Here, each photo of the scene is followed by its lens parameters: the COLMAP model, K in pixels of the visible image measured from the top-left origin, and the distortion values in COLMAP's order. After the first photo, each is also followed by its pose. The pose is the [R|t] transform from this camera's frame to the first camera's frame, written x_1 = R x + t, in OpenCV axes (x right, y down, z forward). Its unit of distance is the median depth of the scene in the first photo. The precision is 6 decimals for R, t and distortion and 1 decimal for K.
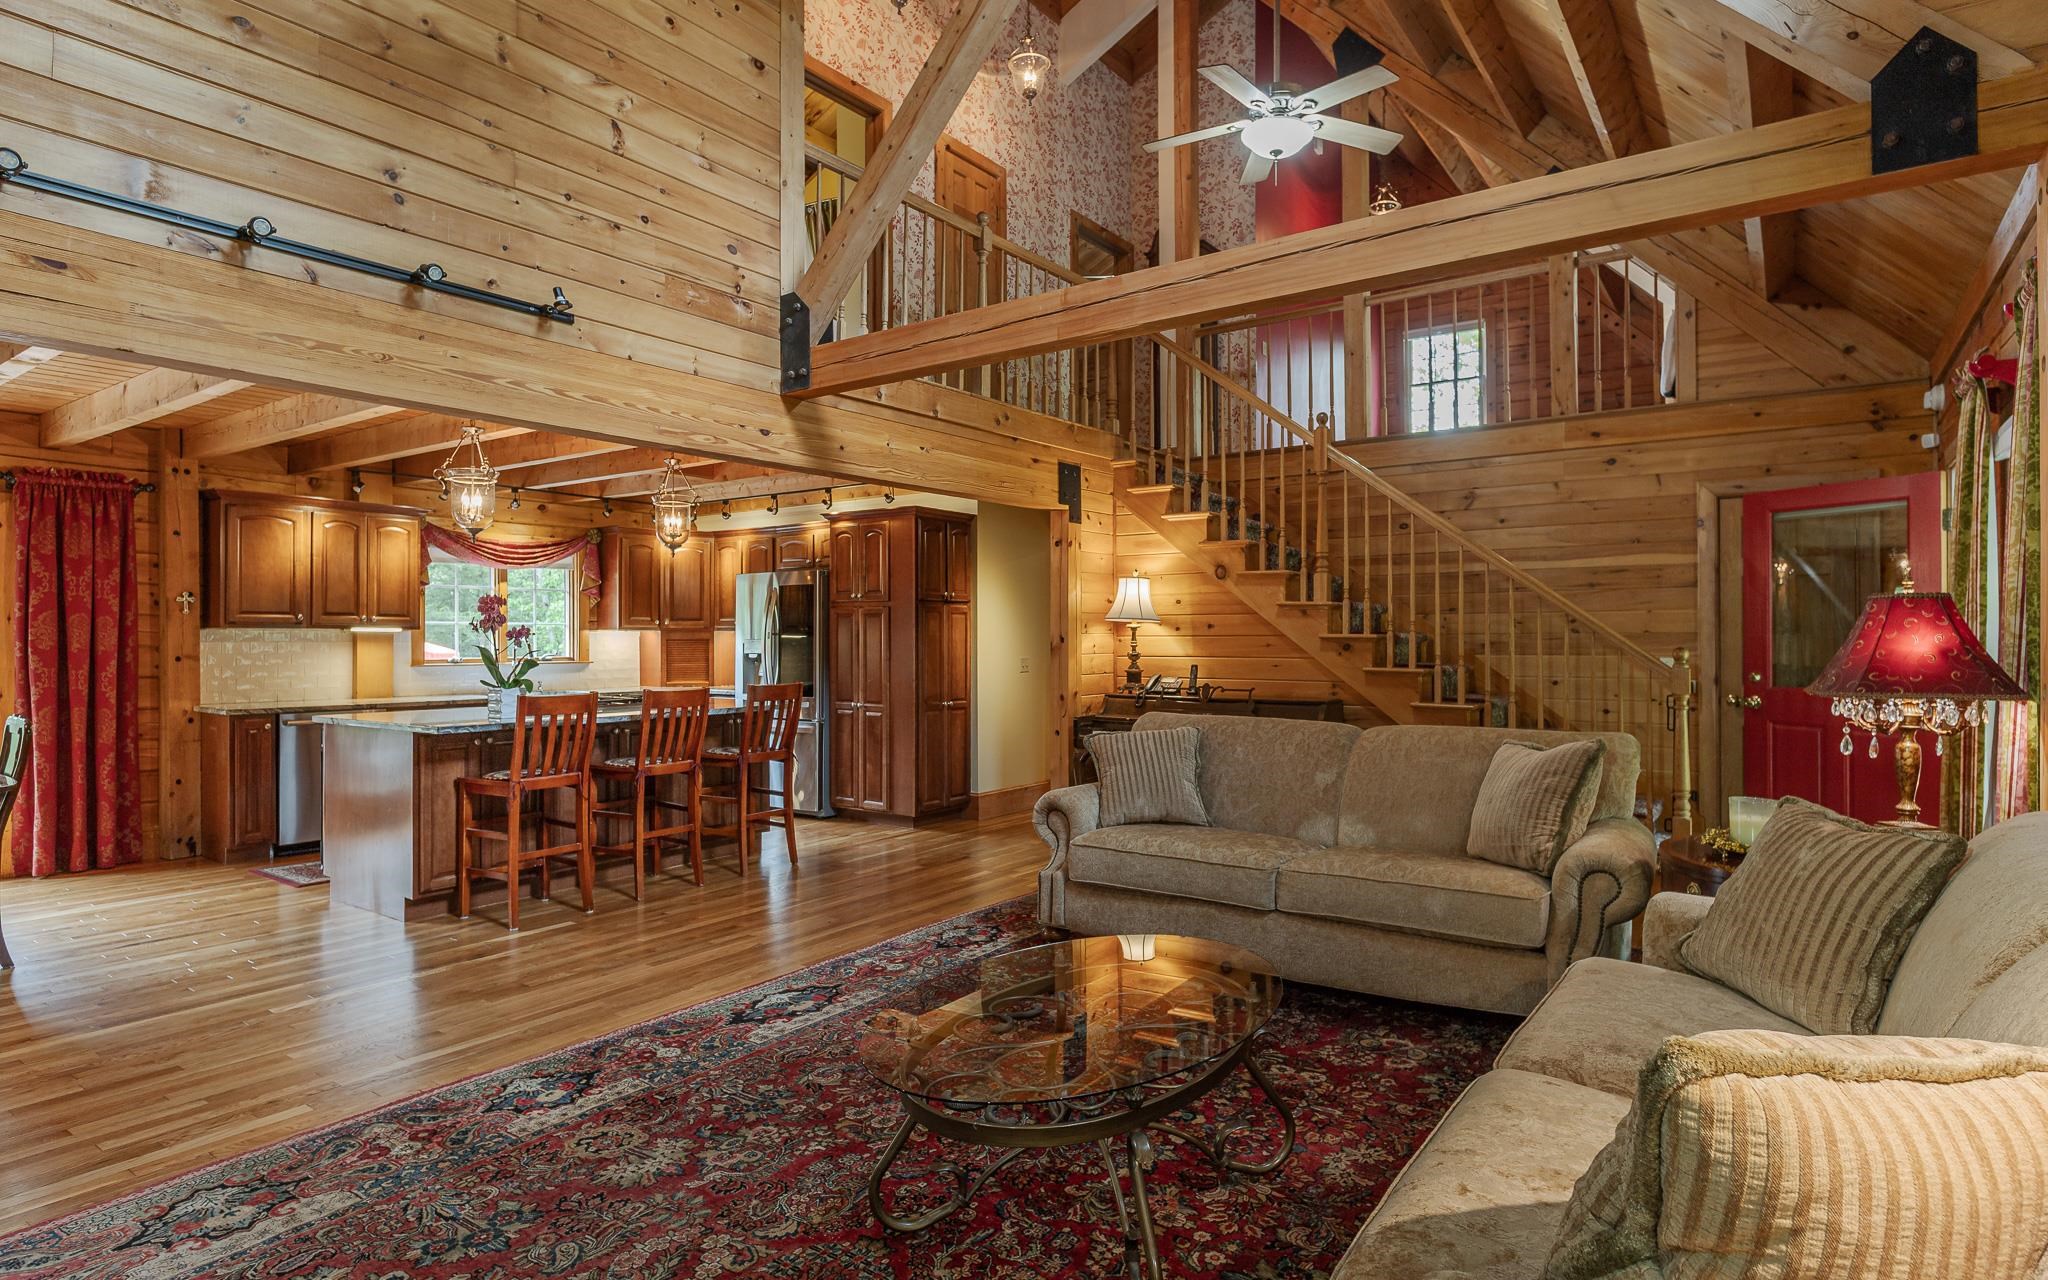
lens RADIAL K [[1087.3, 0, 1028.4], [0, 1087.3, 636.5], [0, 0, 1]] dist [0.007078, 0.001223]
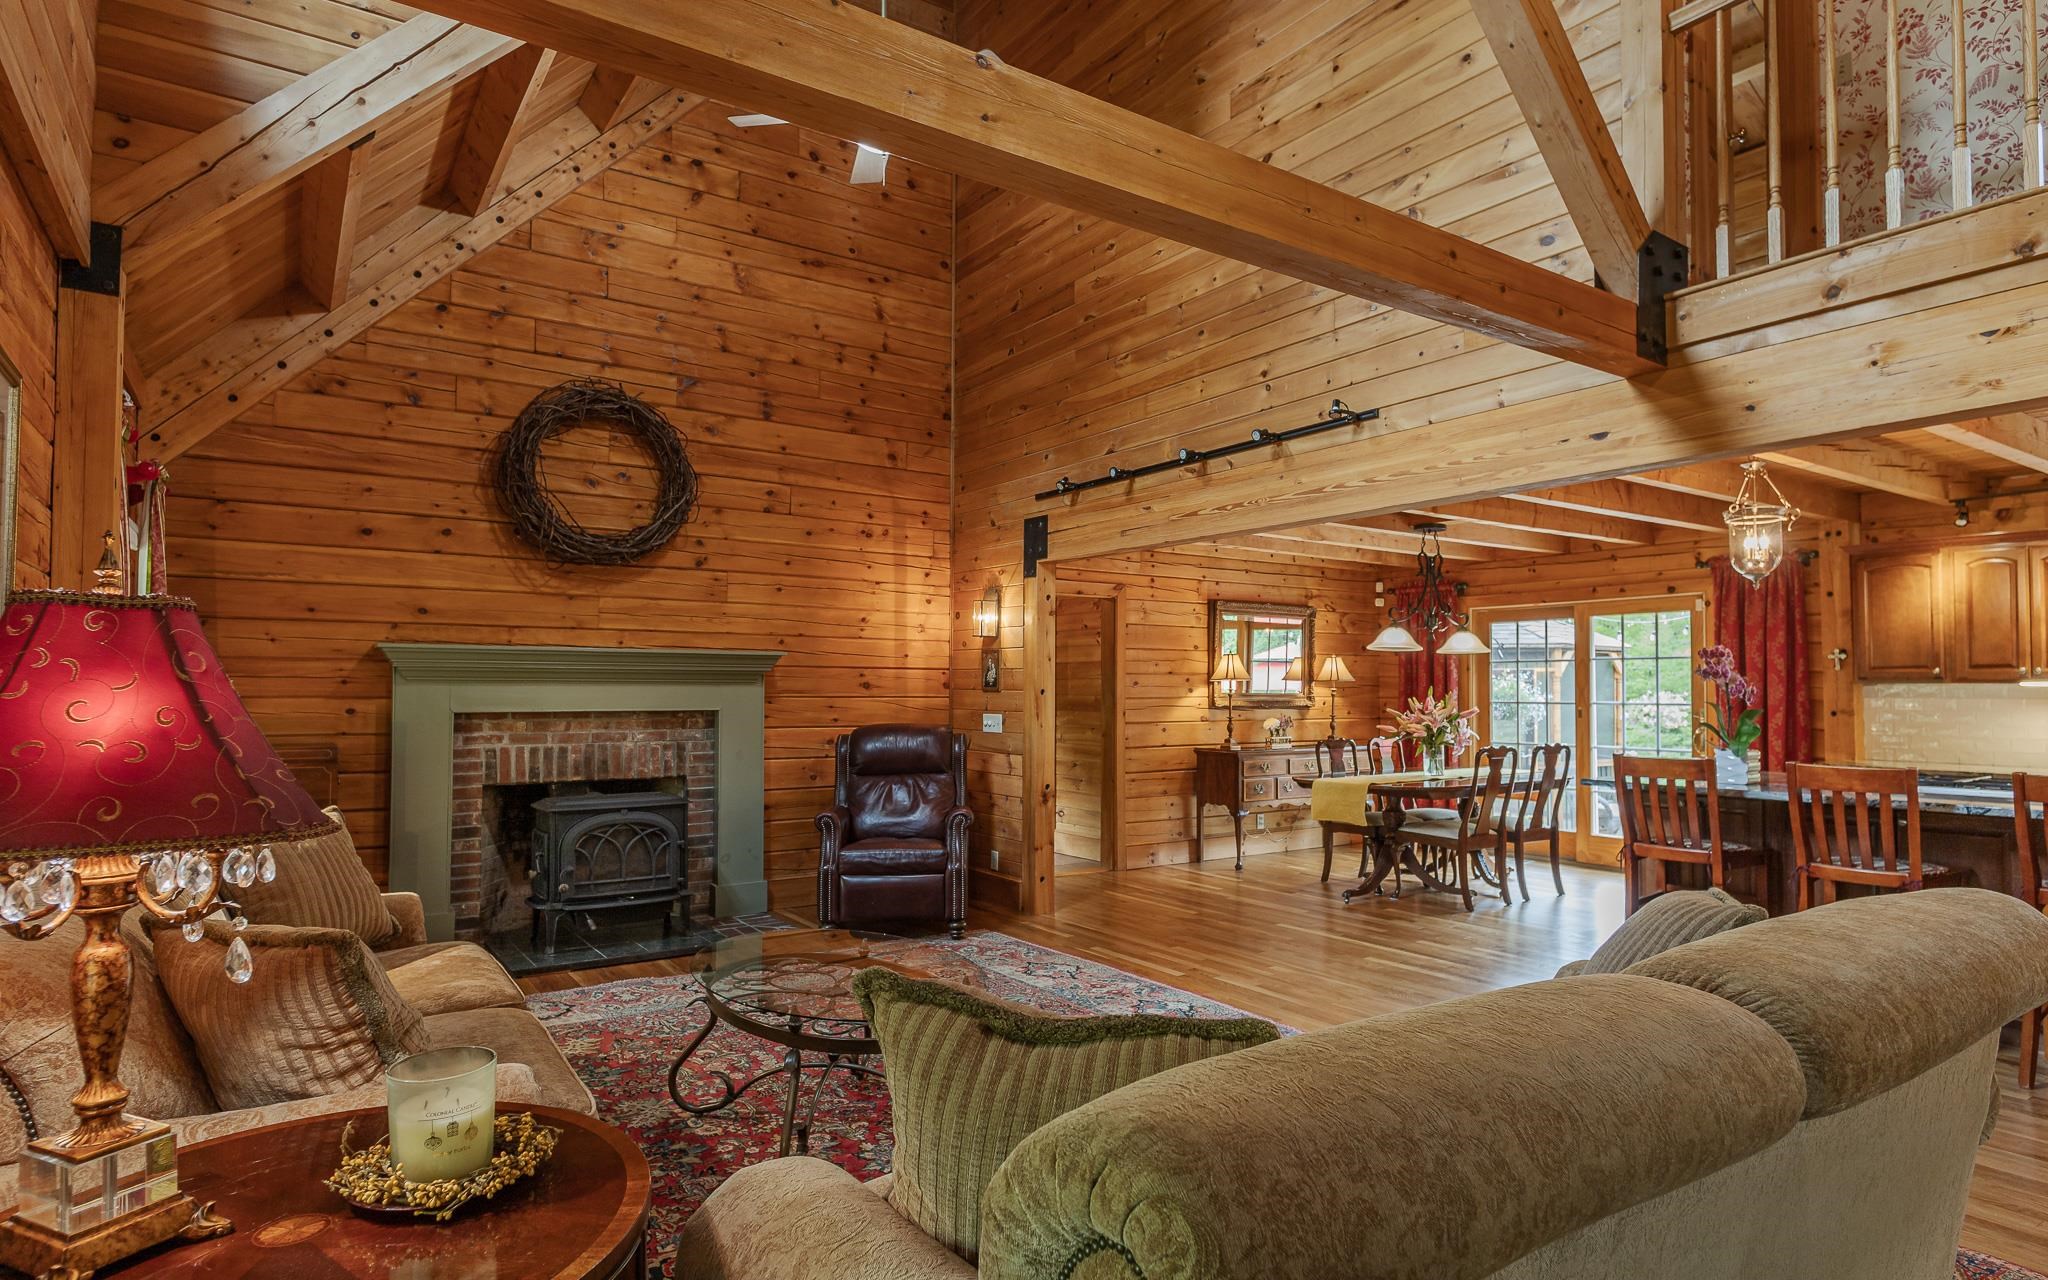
lens RADIAL K [[1087.3, 0, 1024.8], [0, 1087.3, 646.7], [0, 0, 1]] dist [0.007078, 0.001223]
pose [[-0.333315, -0.036425, -0.942112, 0.549670], [-0.003713, 0.999296, -0.037322, -0.001821], [0.942808, -0.008942, -0.333216, 0.738143]]
